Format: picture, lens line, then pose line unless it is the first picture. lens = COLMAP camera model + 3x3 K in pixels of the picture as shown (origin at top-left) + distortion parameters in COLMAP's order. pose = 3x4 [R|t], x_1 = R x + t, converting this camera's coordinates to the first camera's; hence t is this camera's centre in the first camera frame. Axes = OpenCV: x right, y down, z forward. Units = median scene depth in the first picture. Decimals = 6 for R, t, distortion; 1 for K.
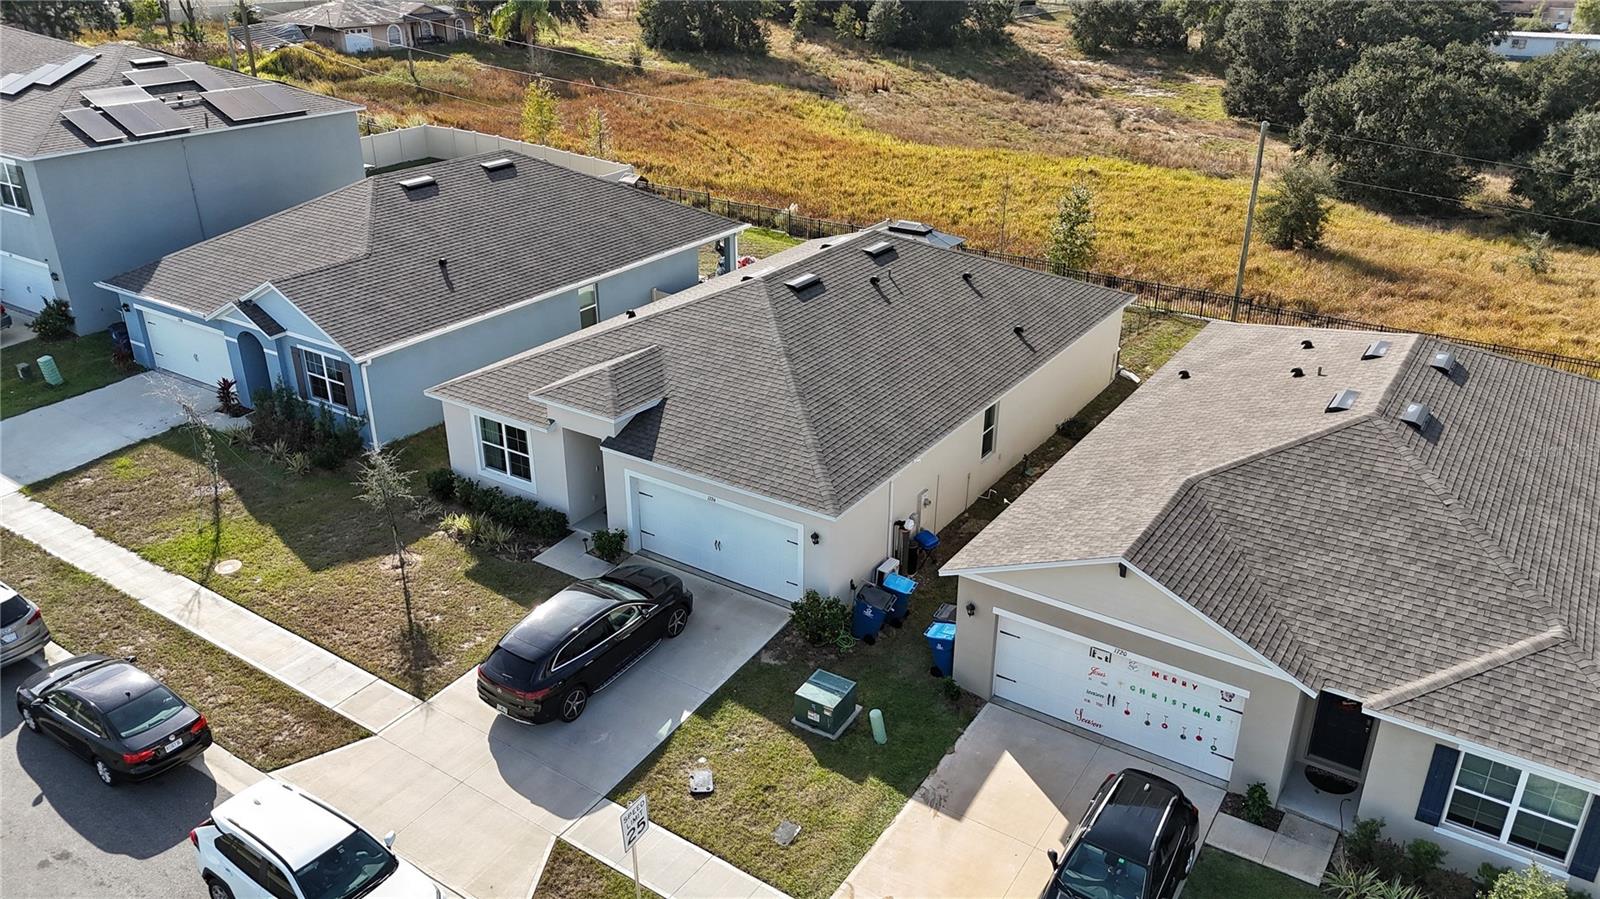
lens RADIAL K [[1180.3, 0, 800.0], [0, 1180.3, 449.5], [0, 0, 1]] dist [0.086261, -0.103019]
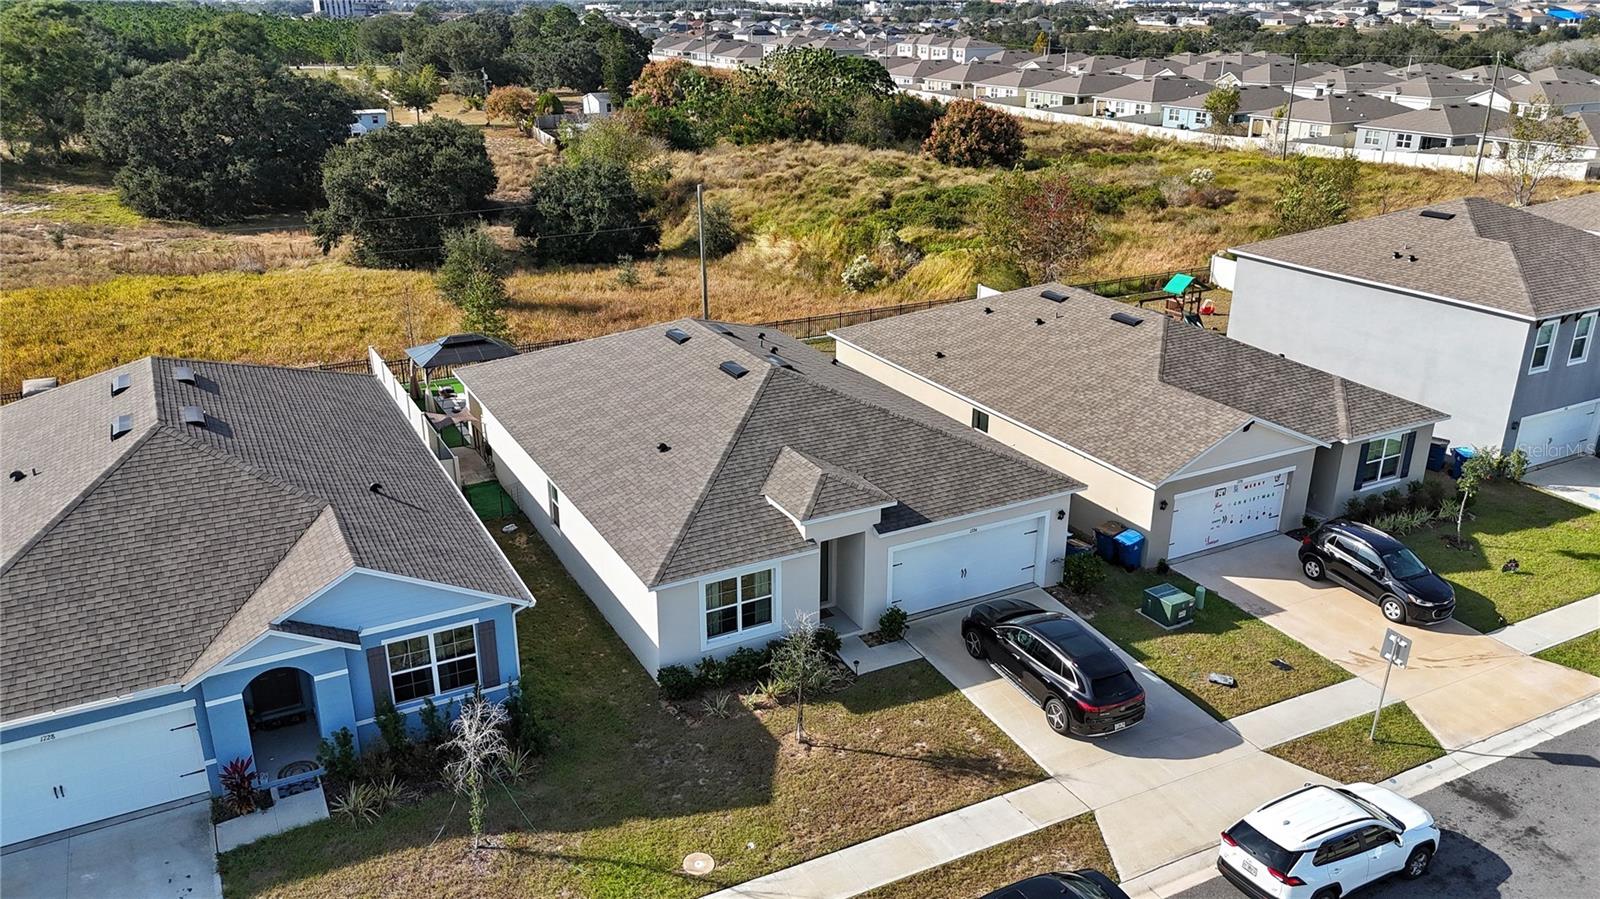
lens RADIAL K [[1180.3, 0, 800.0], [0, 1180.3, 449.5], [0, 0, 1]] dist [0.086261, -0.103019]
pose [[0.476608, -0.317239, 0.819881, -1.059198], [0.368146, 0.918929, 0.141556, -0.251614], [-0.798319, 0.234370, 0.554759, 0.476482]]
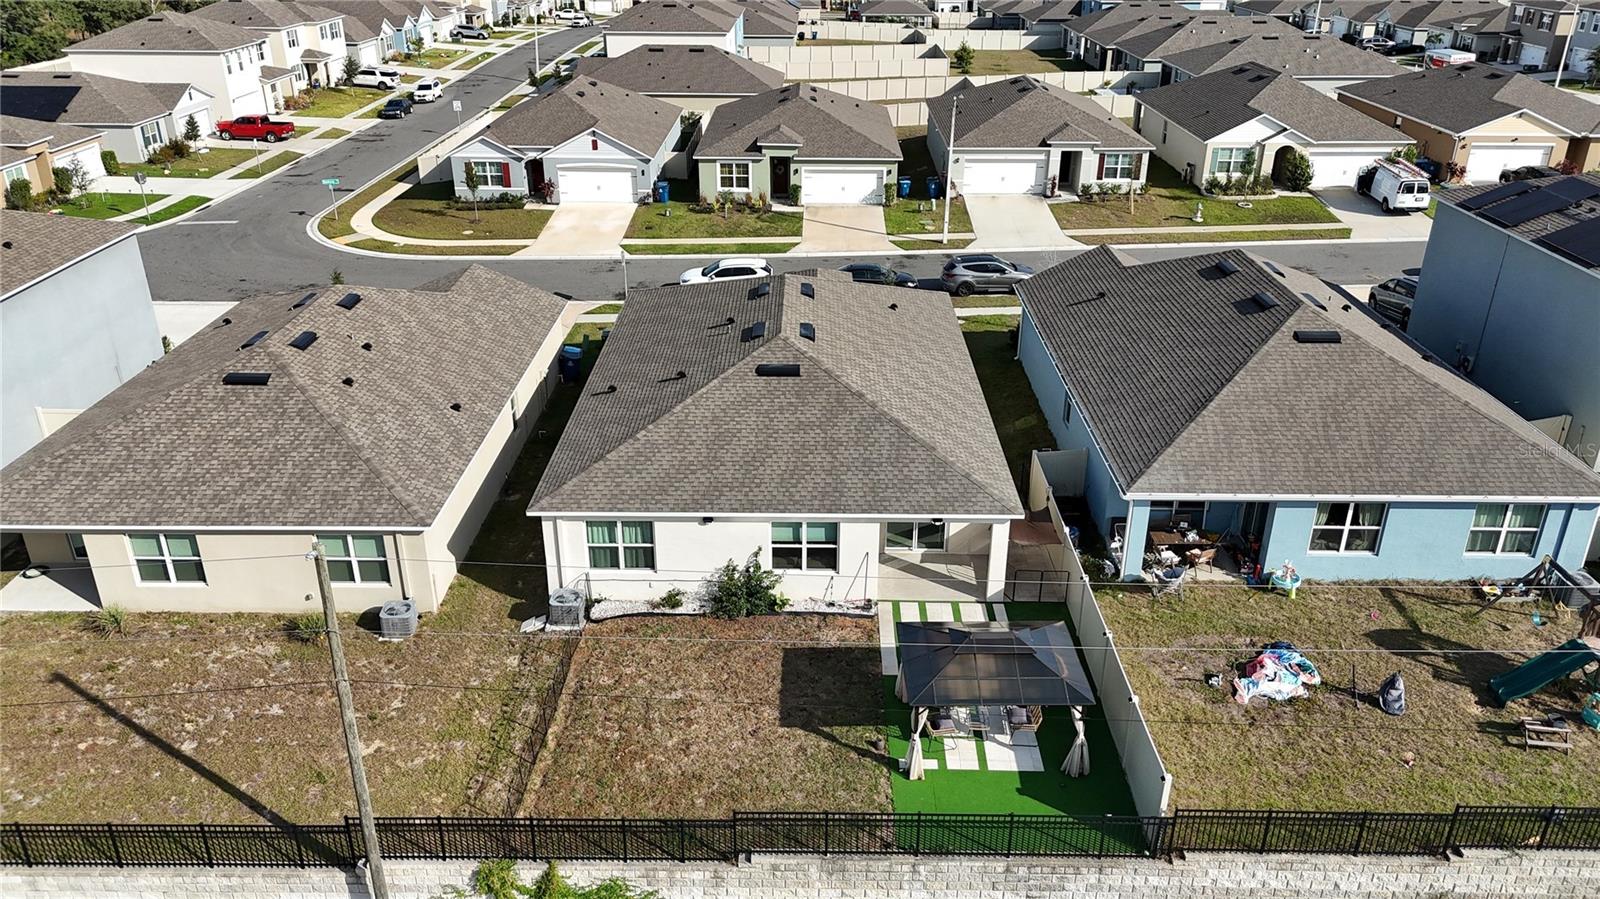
lens RADIAL K [[1186.2, 0, 800.0], [0, 1186.2, 449.5], [0, 0, 1]] dist [0.080125, -0.089997]
pose [[-0.839847, 0.218528, -0.496893, 0.732684], [-0.235923, 0.677462, 0.696696, -1.057965], [0.488873, 0.702347, -0.517409, 2.091473]]
